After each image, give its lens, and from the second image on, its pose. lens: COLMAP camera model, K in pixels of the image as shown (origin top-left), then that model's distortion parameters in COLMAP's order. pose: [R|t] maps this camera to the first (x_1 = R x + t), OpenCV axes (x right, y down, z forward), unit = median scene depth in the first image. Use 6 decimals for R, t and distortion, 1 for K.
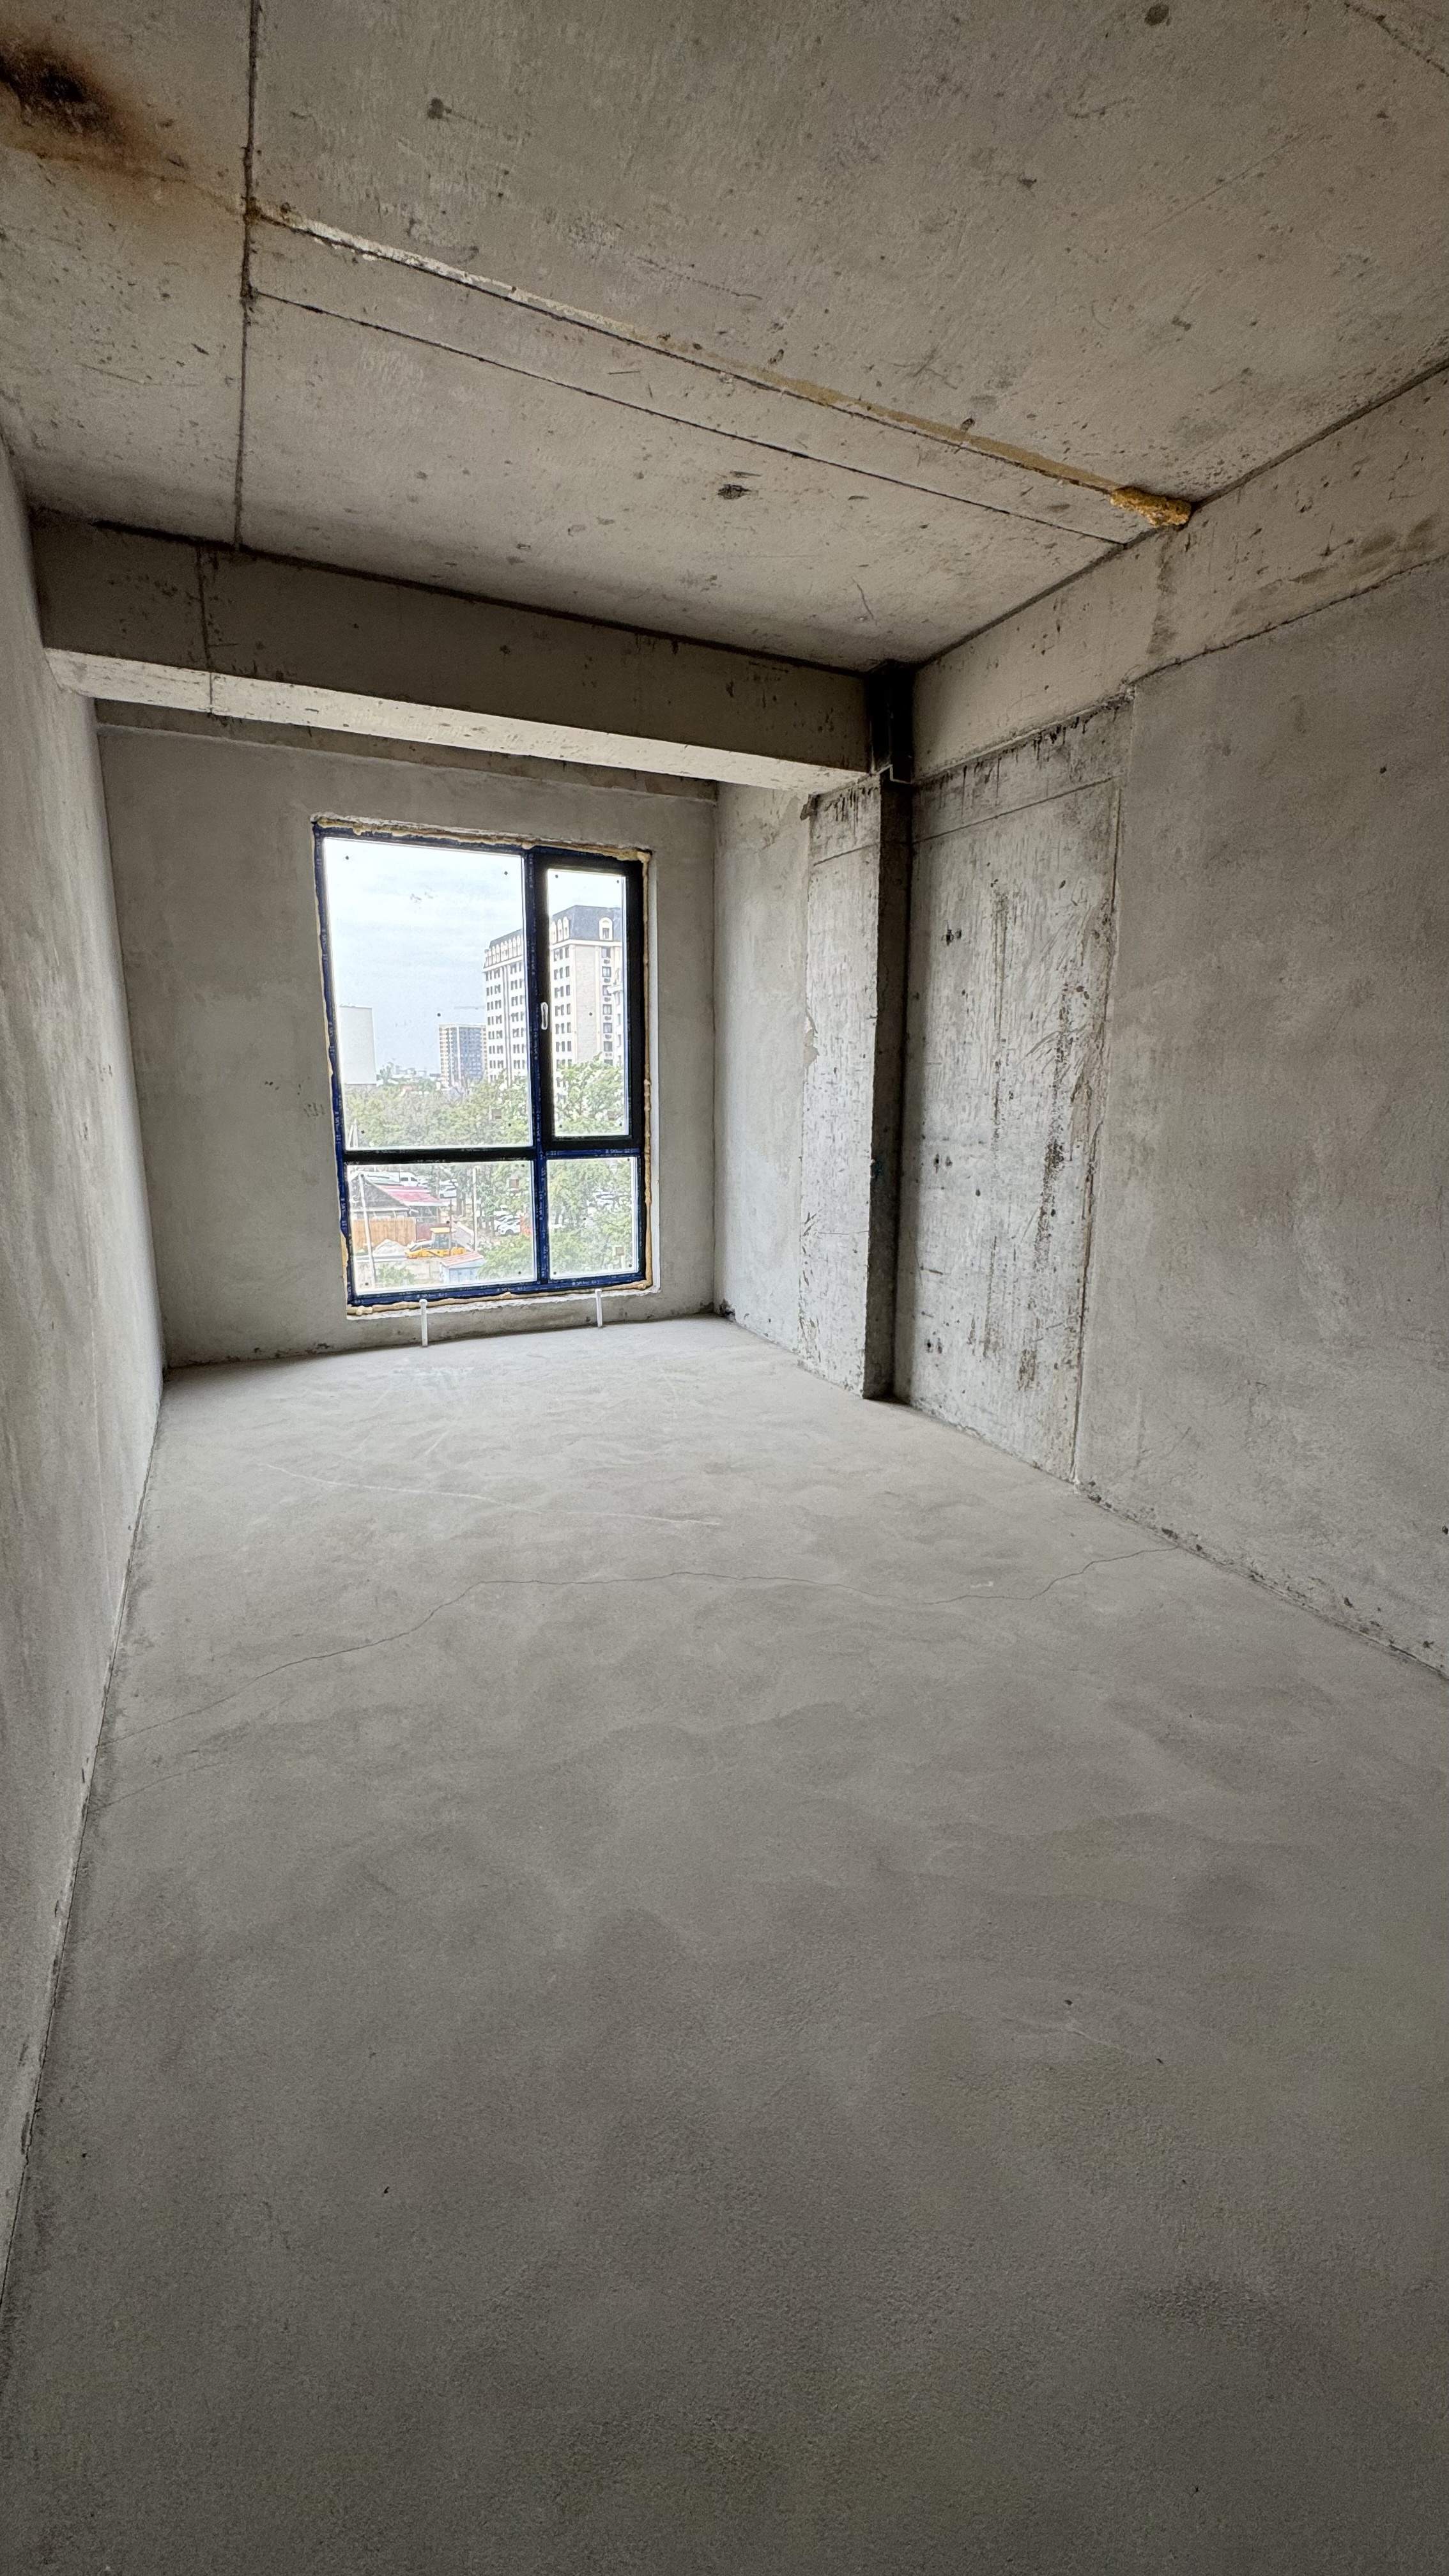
lens RADIAL K [[1030.7, 0, 720.1], [0, 1030.7, 1291.4], [0, 0, 1]] dist [-0.003105, 0.000583]
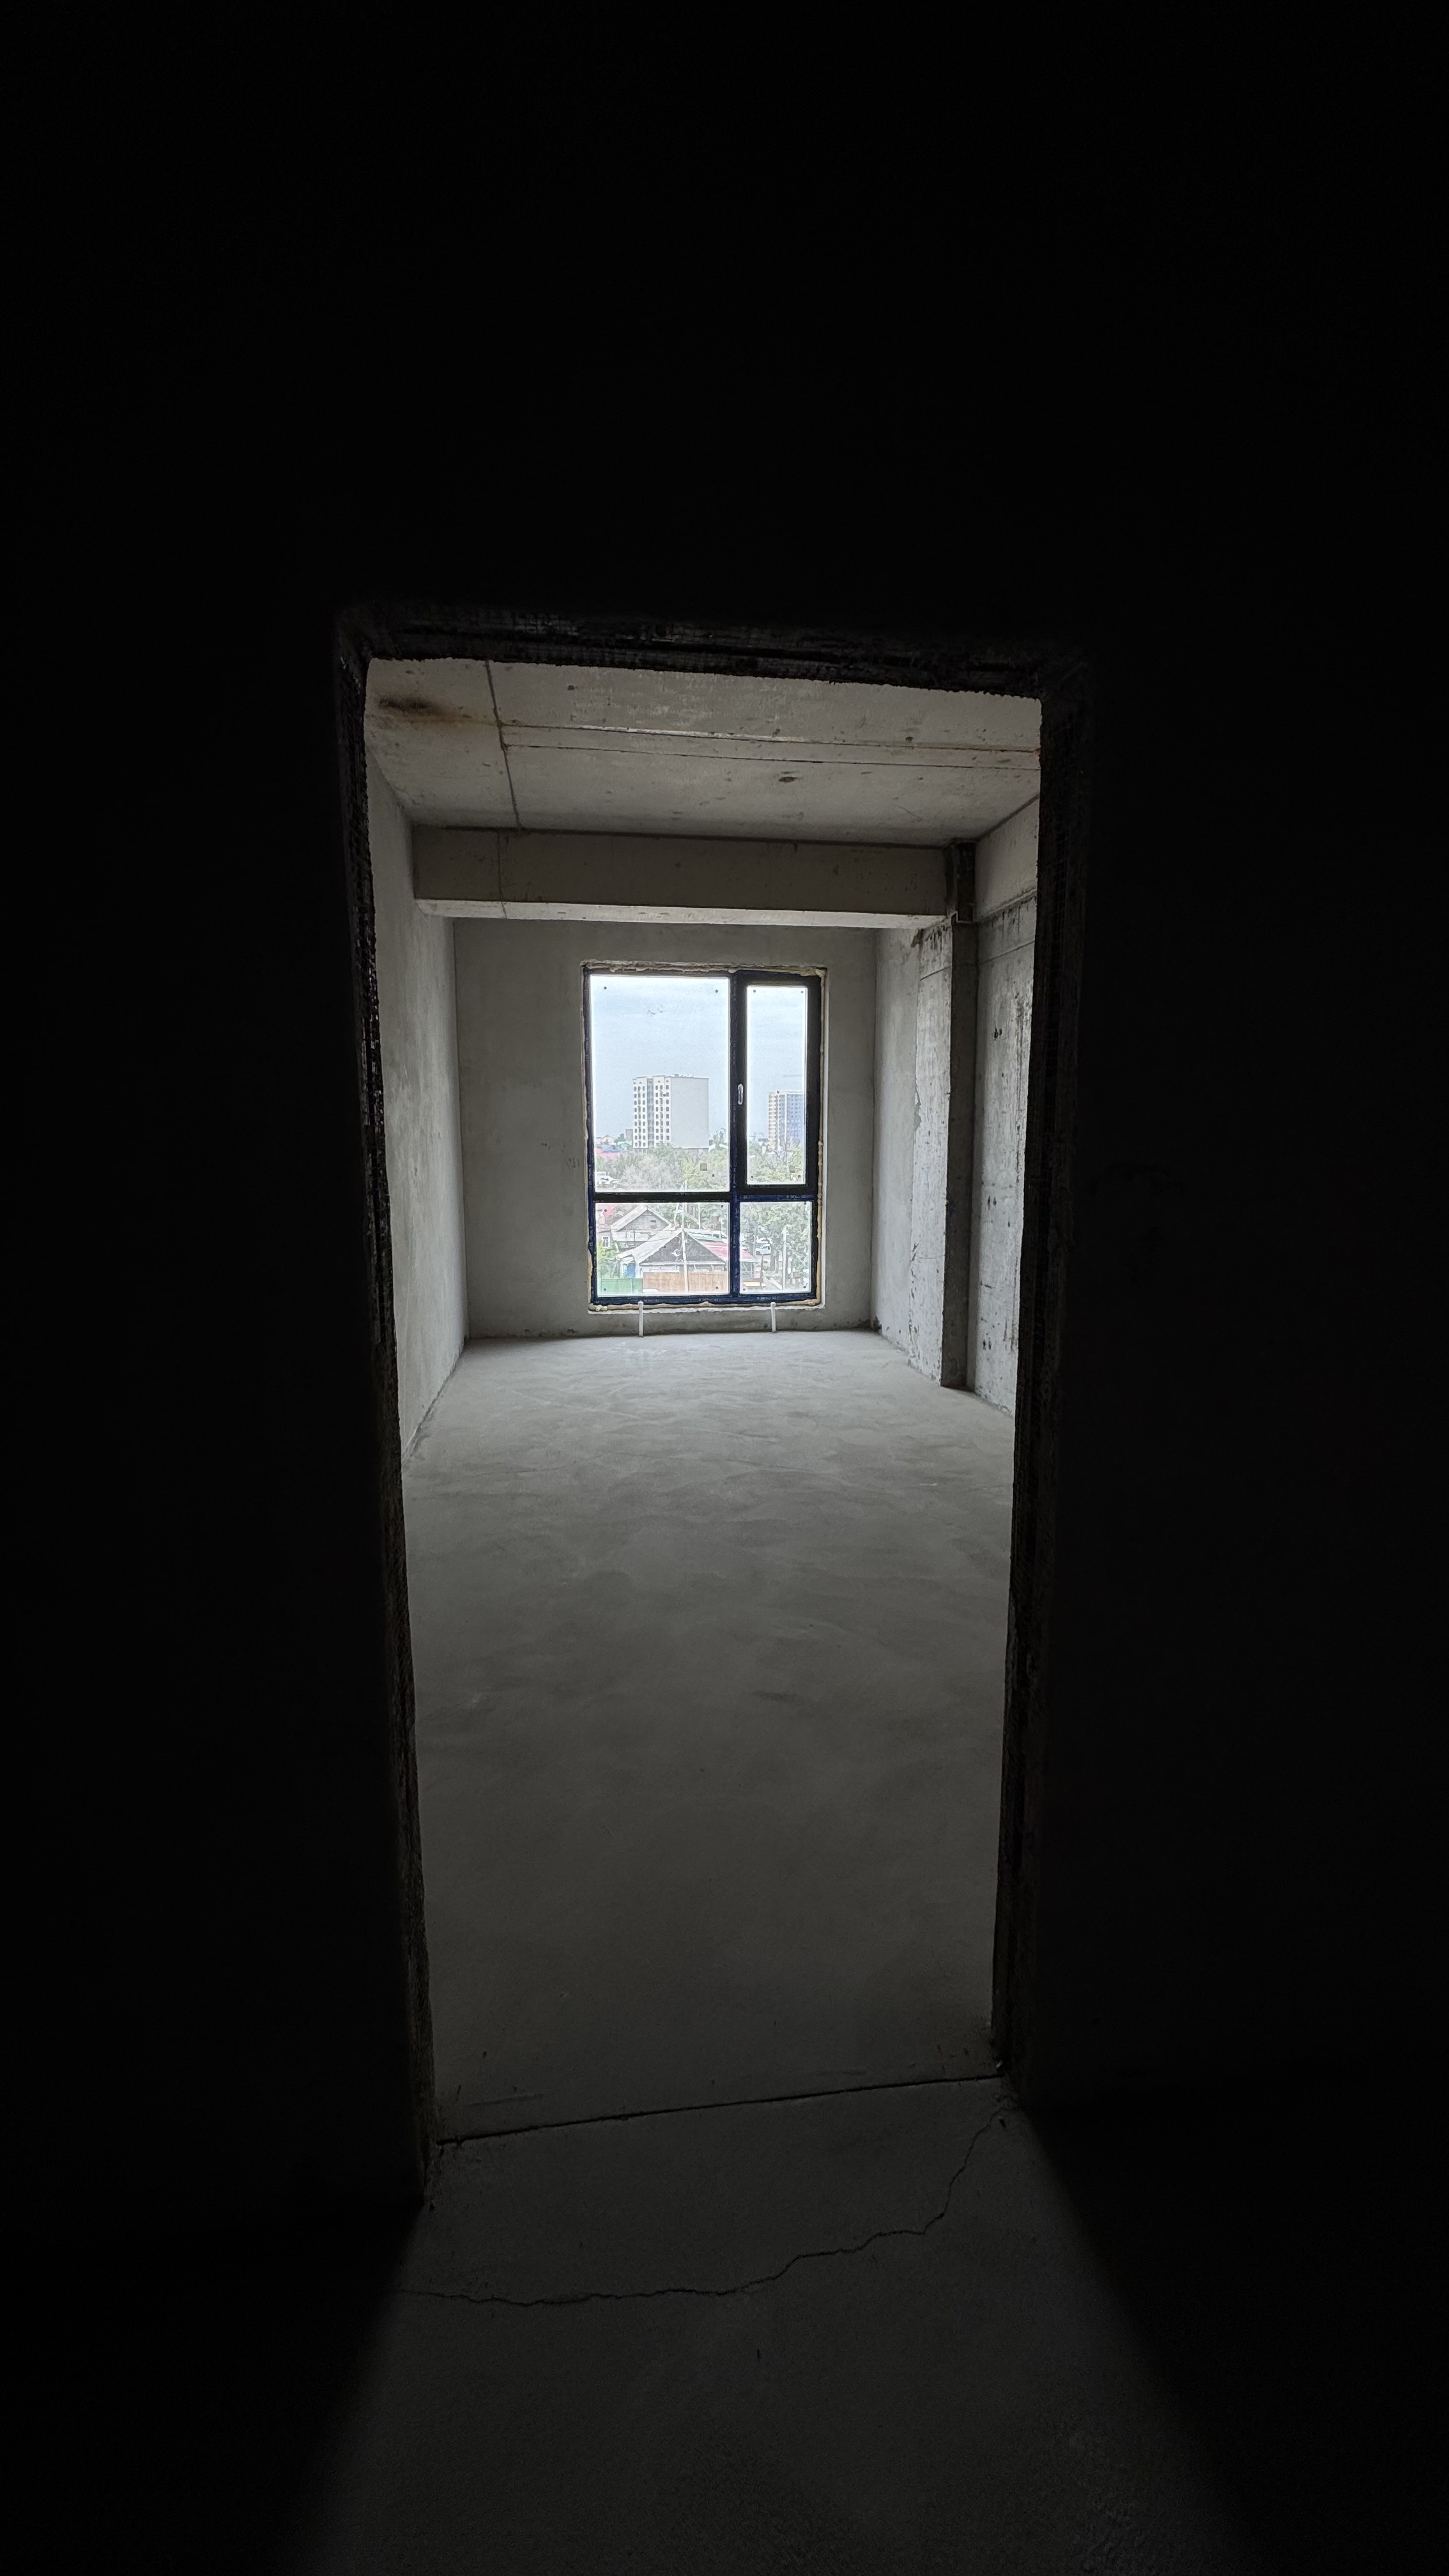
lens RADIAL K [[1030.7, 0, 717.1], [0, 1030.7, 1297.0], [0, 0, 1]] dist [-0.003105, 0.000583]
pose [[0.952129, 0.041356, -0.302888, 0.287395], [-0.057863, 0.997277, -0.045726, 0.075926], [0.300172, 0.061063, 0.951929, -0.348994]]
